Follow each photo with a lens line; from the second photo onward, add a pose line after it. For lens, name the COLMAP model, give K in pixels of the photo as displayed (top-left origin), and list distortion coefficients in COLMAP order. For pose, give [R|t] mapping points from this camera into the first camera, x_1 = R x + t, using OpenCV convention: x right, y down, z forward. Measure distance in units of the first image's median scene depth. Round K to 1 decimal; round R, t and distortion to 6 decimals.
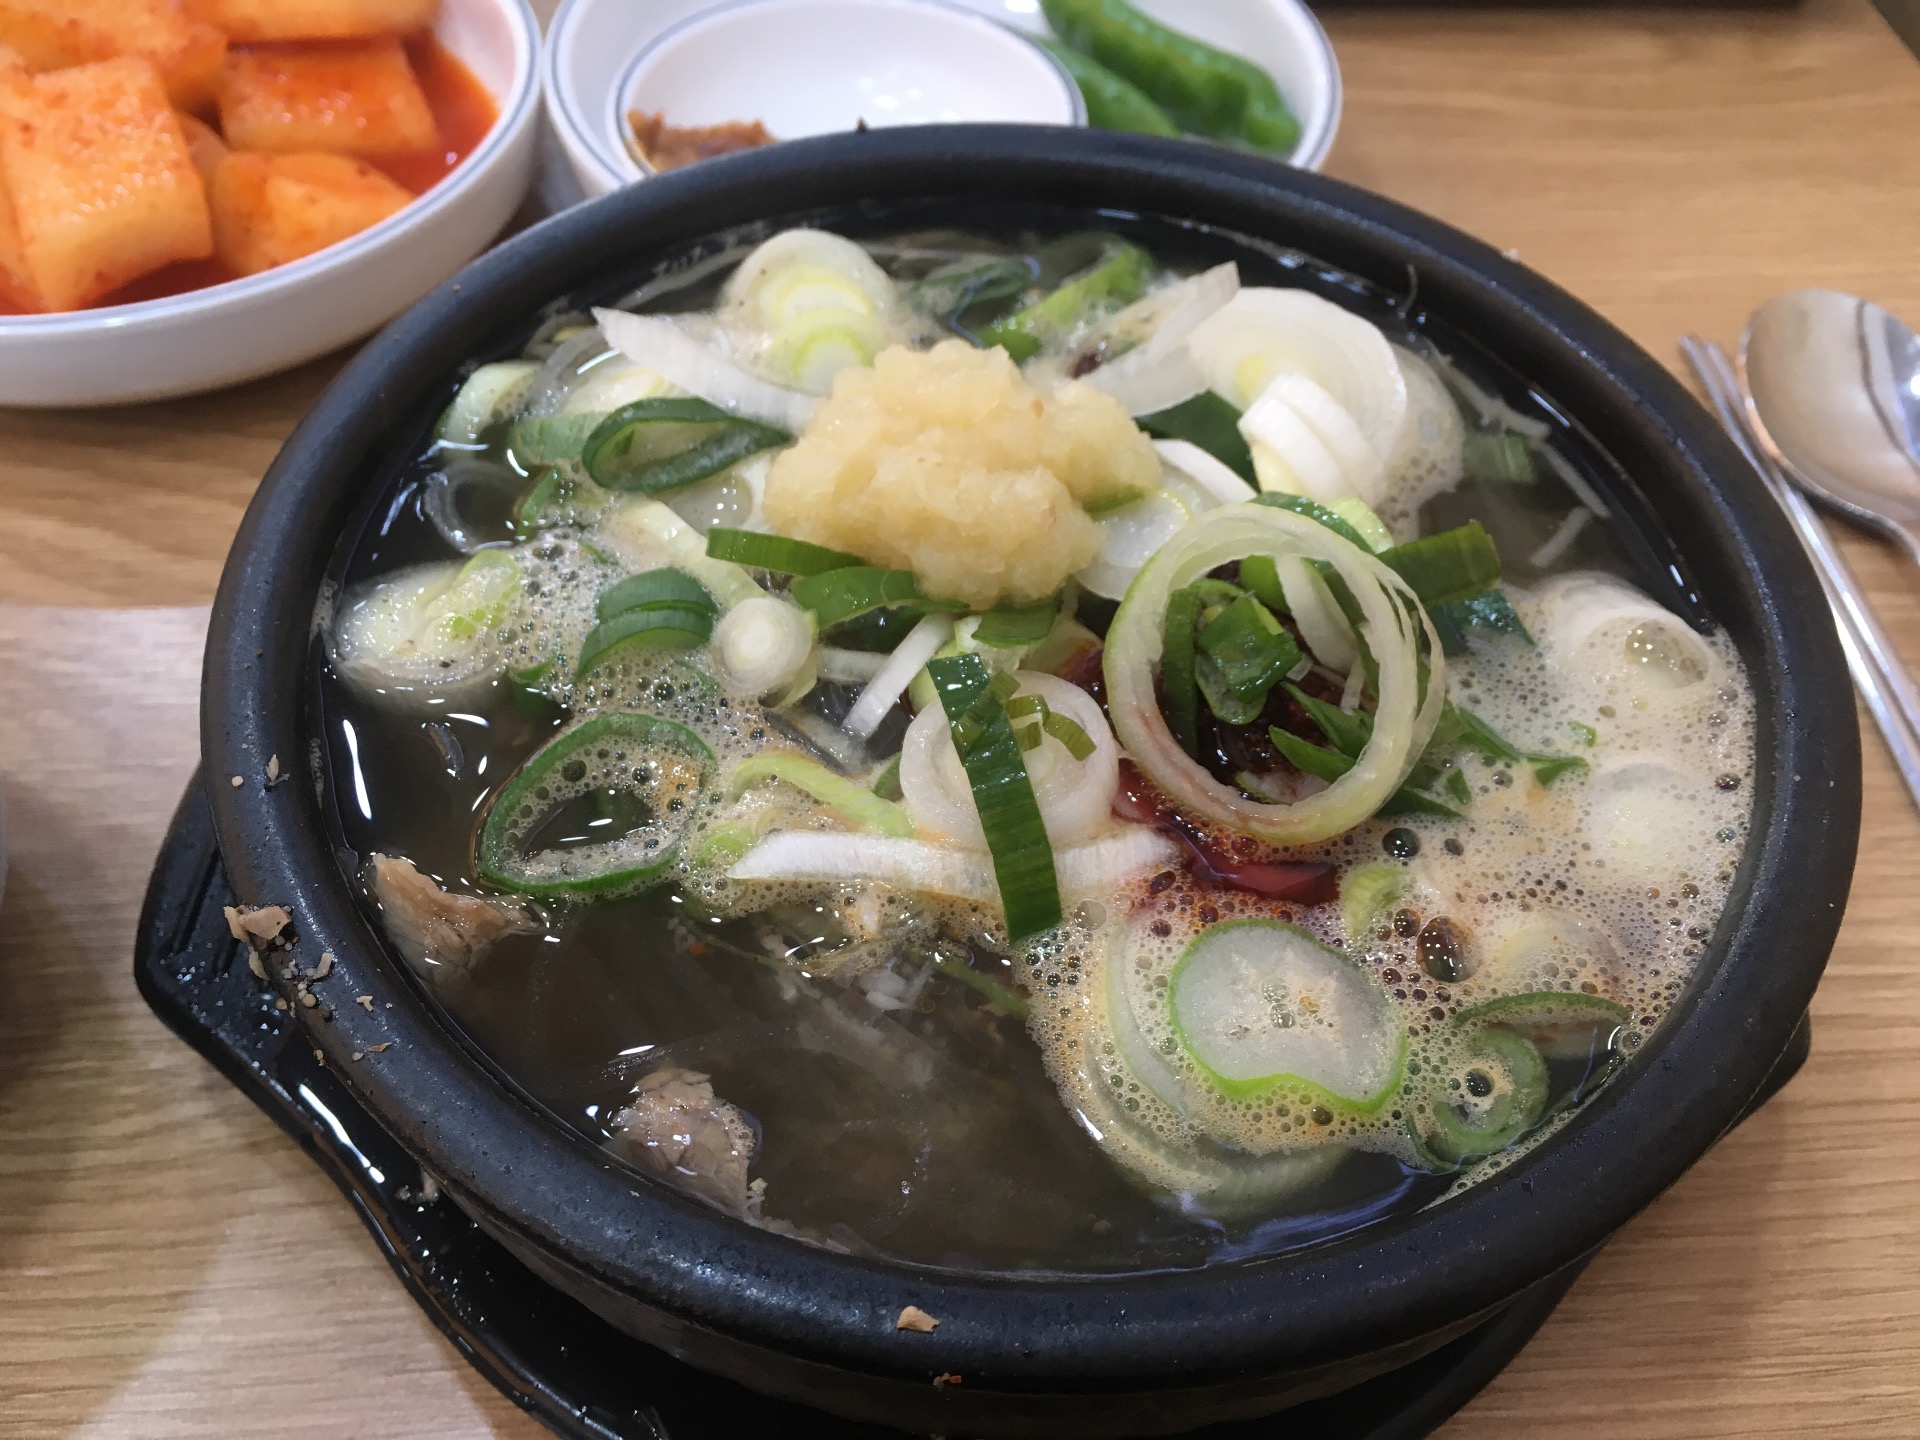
lens RADIAL K [[1616.3, 0, 965.5], [0, 1616.3, 728.2], [0, 0, 1]] dist [0.020629, -0.033767]
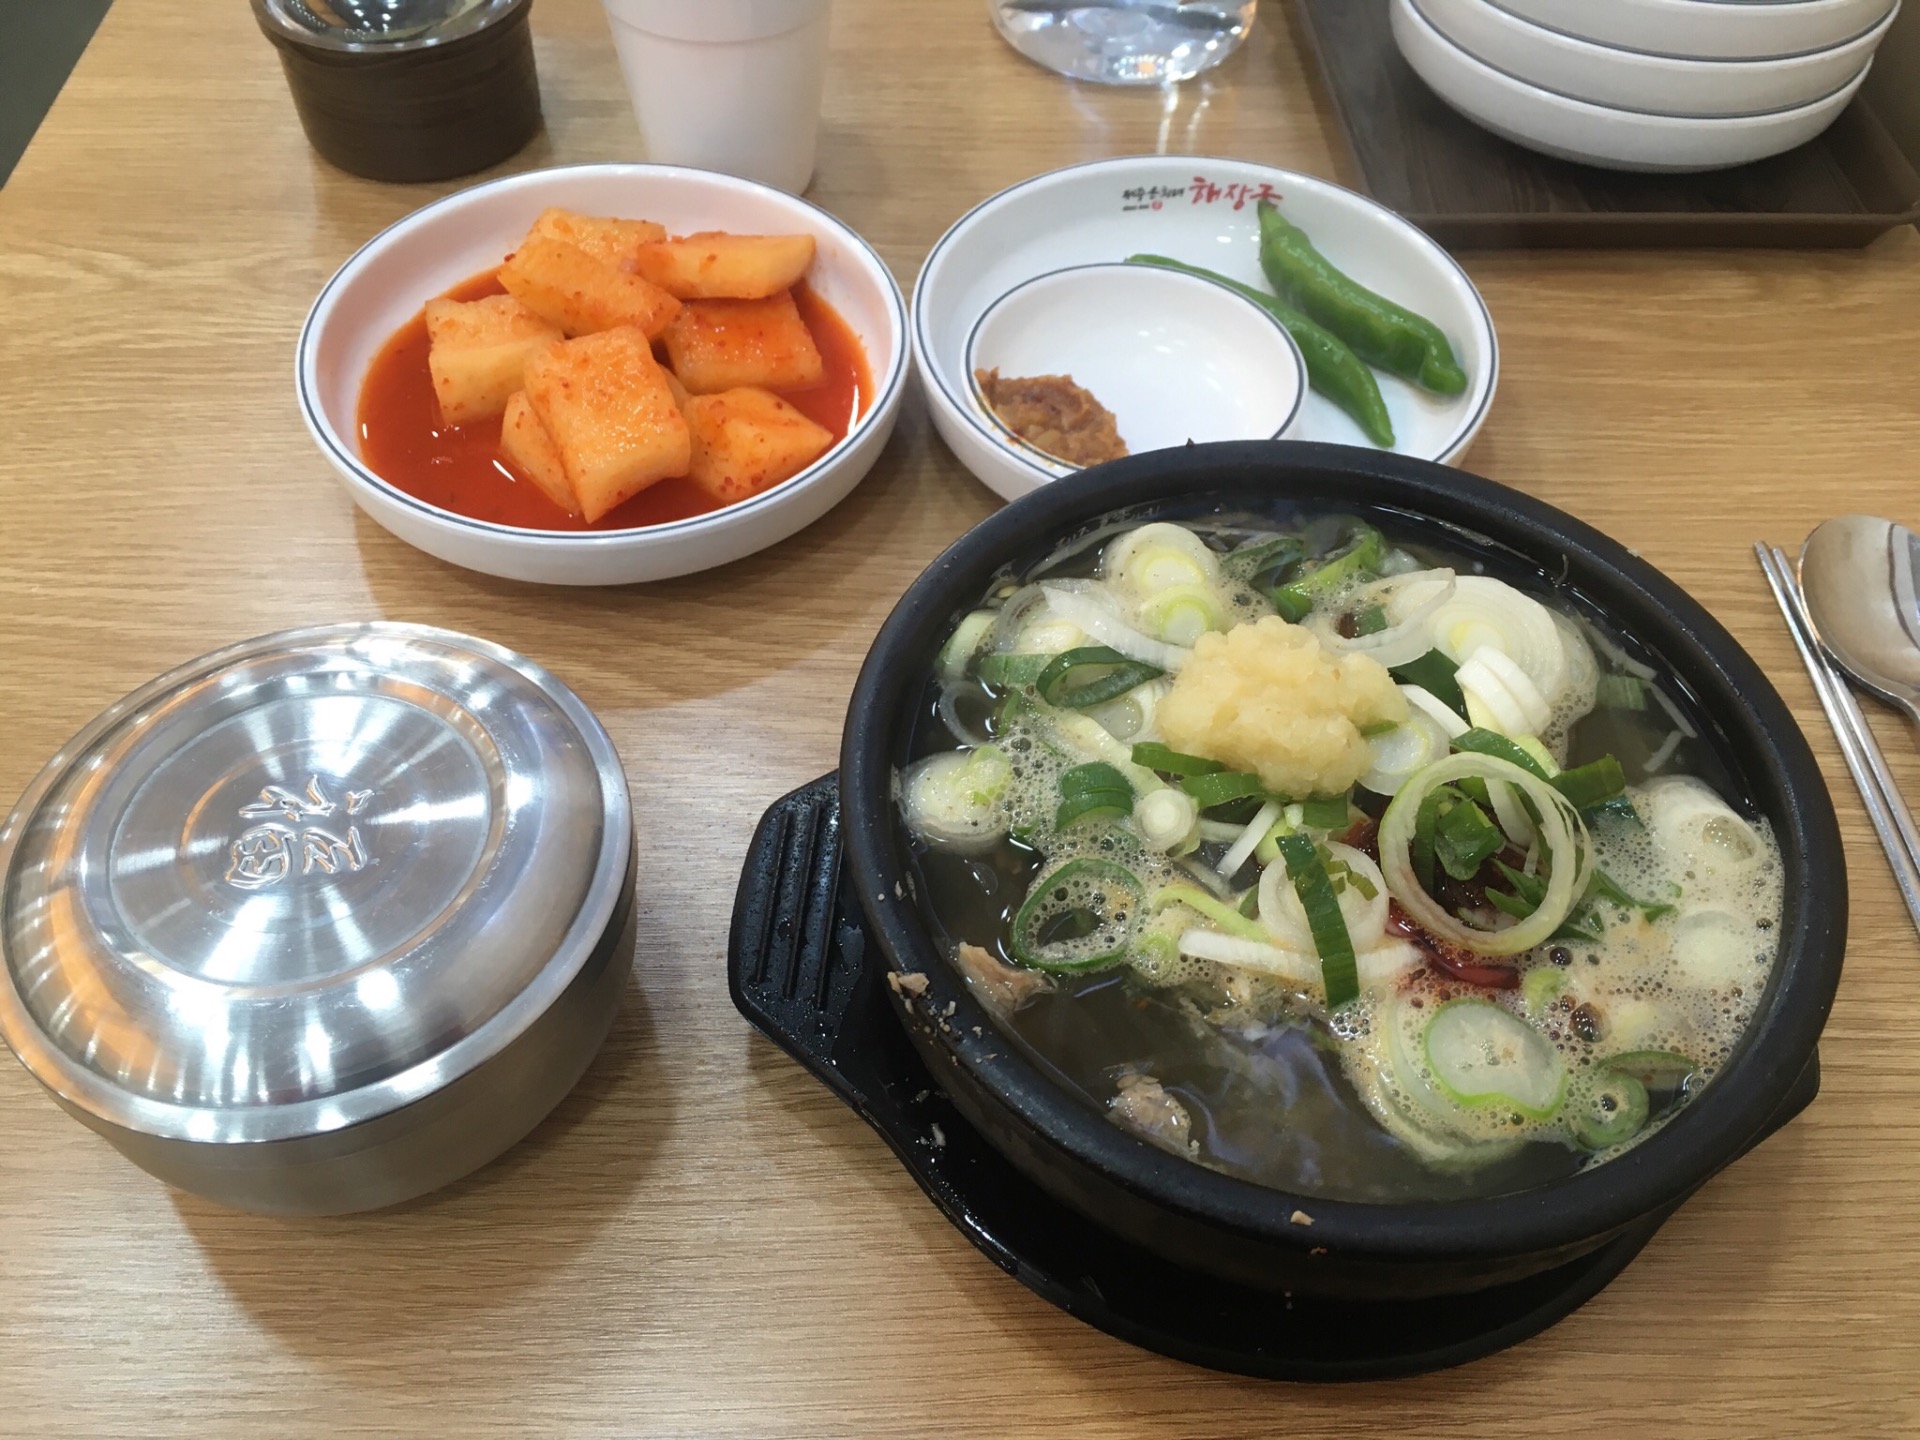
lens RADIAL K [[1616.3, 0, 950.0], [0, 1616.3, 716.3], [0, 0, 1]] dist [0.020629, -0.033767]
pose [[0.998308, 0.031336, -0.048986, -0.246528], [-0.031385, 0.999507, -0.000222, -0.135274], [0.048955, 0.001759, 0.998799, -0.601645]]
